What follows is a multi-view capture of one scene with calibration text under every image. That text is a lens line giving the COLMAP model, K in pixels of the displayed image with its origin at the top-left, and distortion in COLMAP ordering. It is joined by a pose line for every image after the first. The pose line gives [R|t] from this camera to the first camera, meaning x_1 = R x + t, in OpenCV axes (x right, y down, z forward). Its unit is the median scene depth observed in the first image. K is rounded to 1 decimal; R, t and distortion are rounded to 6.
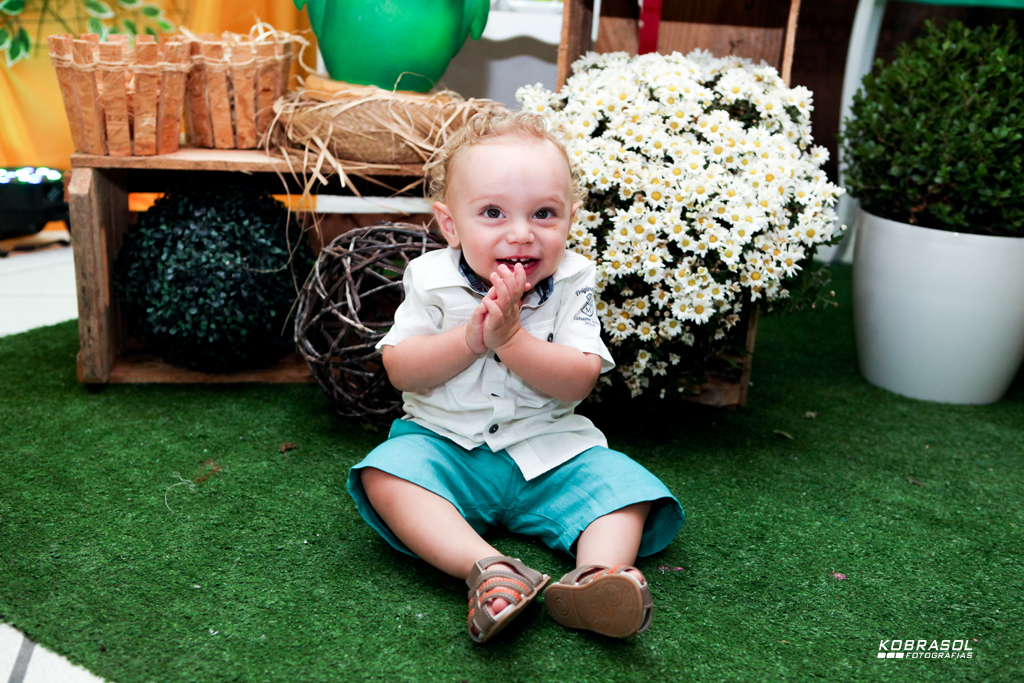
lens RADIAL K [[1208.0, 0, 512.0], [0, 1208.0, 341.5], [0, 0, 1]] dist [-0.010833, 0.064109]
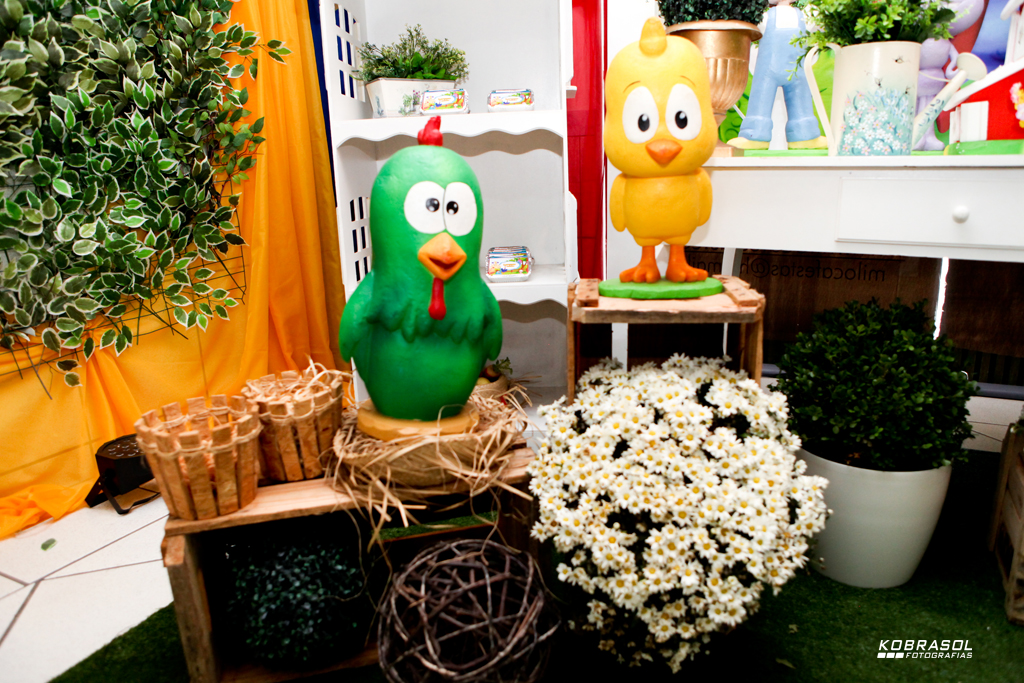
lens RADIAL K [[718.2, 0, 512.0], [0, 718.2, 341.5], [0, 0, 1]] dist [-0.097915, 0.085475]
pose [[0.990002, -0.111982, 0.085768, -0.076852], [0.115359, 0.992691, -0.035468, -0.260589], [-0.081169, 0.045007, 0.995684, 0.301119]]
